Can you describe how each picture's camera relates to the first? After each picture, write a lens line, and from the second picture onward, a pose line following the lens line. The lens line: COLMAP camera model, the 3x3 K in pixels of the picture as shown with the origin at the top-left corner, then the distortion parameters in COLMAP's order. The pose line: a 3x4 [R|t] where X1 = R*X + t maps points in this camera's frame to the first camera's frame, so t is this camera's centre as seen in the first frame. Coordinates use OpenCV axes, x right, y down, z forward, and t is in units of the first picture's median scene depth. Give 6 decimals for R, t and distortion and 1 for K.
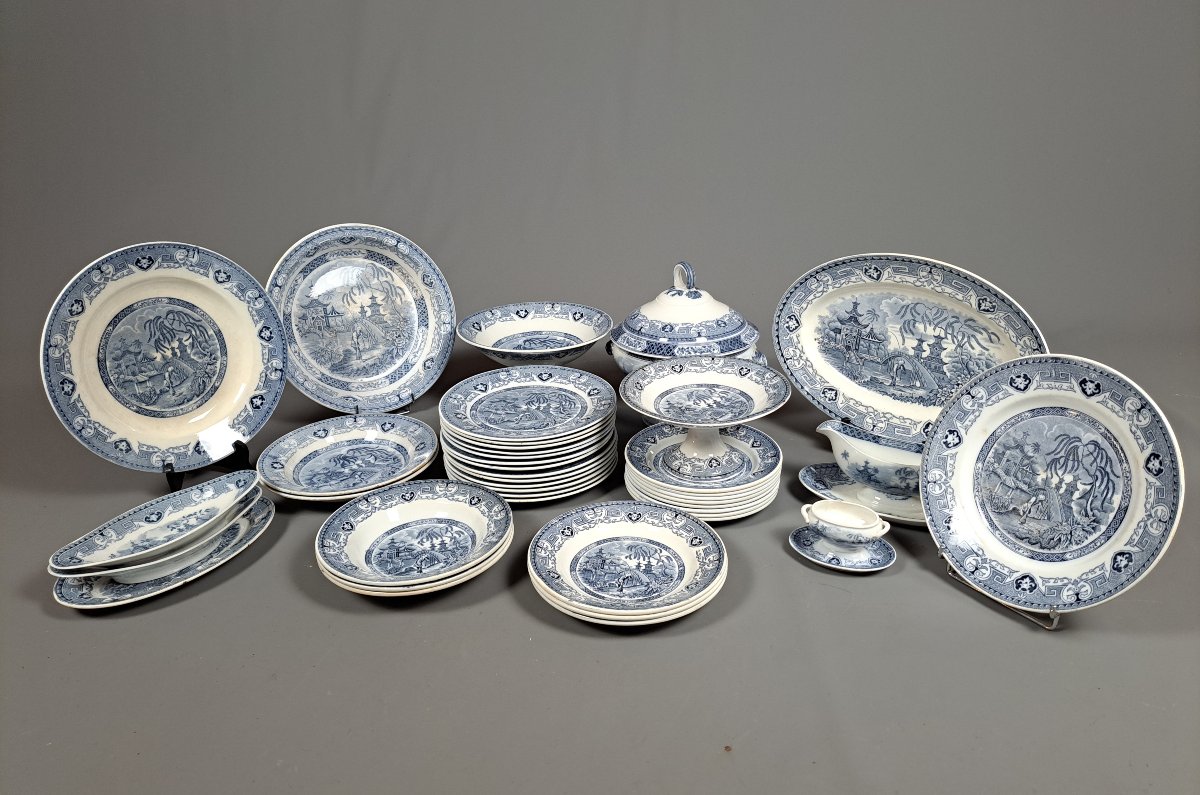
lens RADIAL K [[905.5, 0, 595.0], [0, 905.5, 407.7], [0, 0, 1]] dist [0.099737, -0.042344]
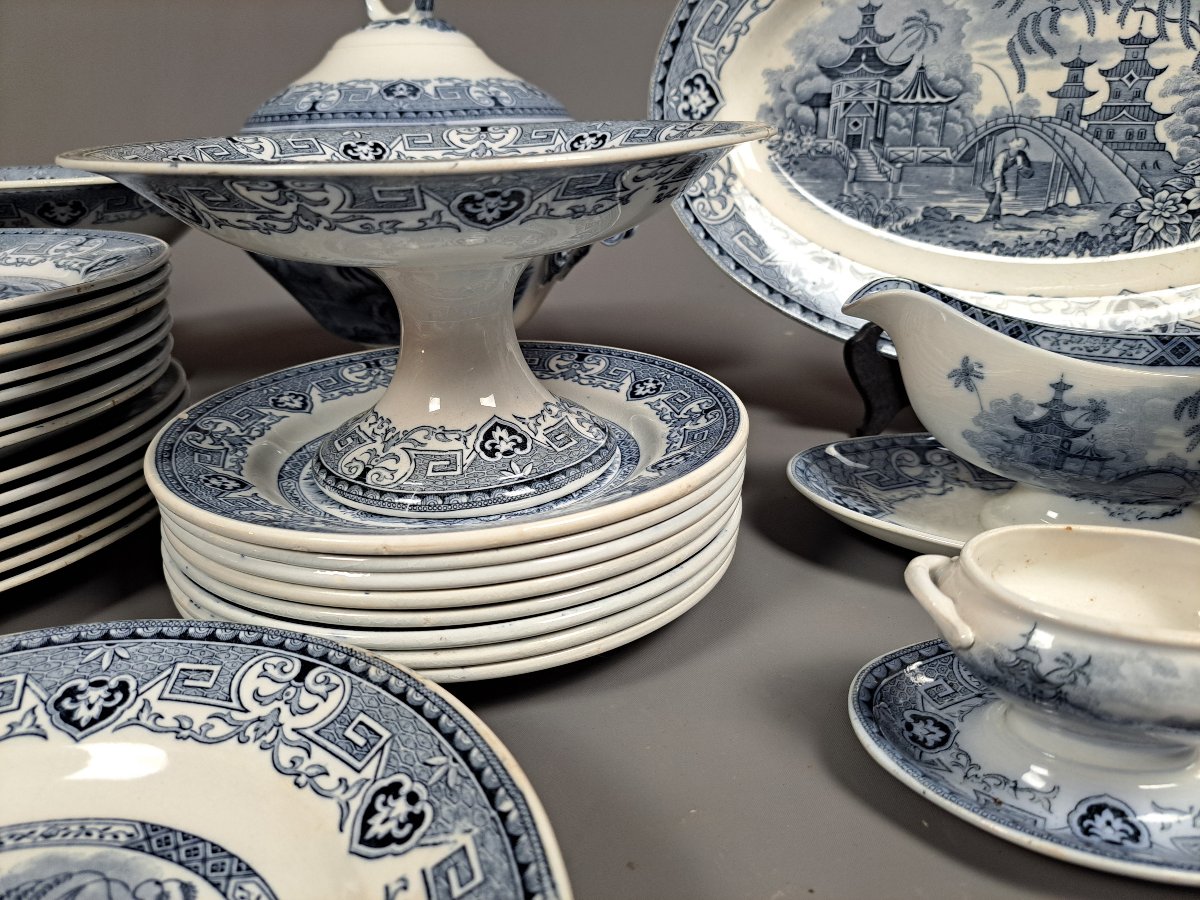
lens RADIAL K [[895.4, 0, 606.1], [0, 895.4, 450.3], [0, 0, 1]] dist [0.042174, -0.059380]
pose [[0.978359, -0.060594, 0.197845, 0.104532], [0.074643, 0.995133, -0.064336, 0.079199], [-0.192983, 0.077711, 0.978120, 0.707500]]
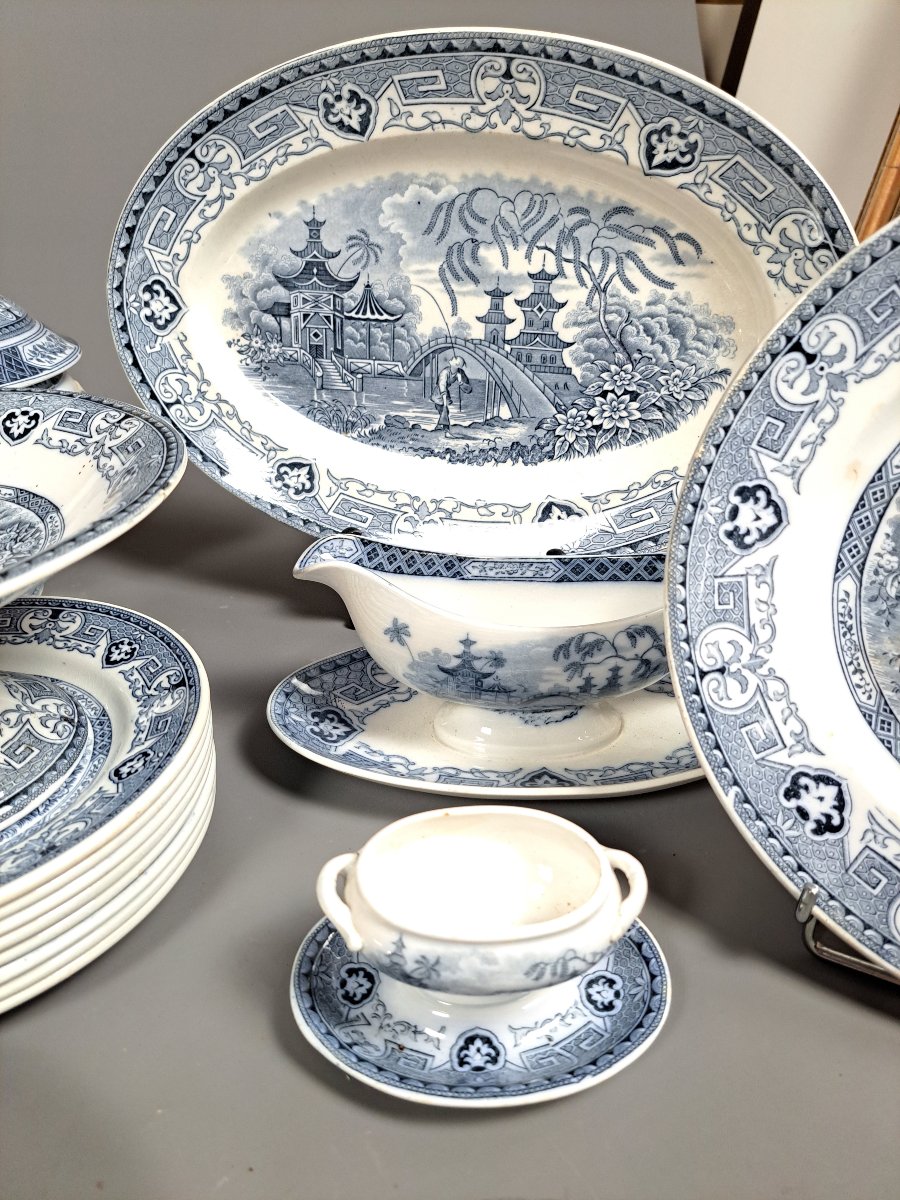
lens RADIAL K [[895.4, 0, 453.0], [0, 895.4, 606.2], [0, 0, 1]] dist [0.042174, -0.059380]
pose [[0.873746, -0.203893, 0.441582, 0.144074], [0.177547, 0.978946, 0.100704, 0.013608], [-0.452818, -0.009588, 0.891551, 0.664548]]
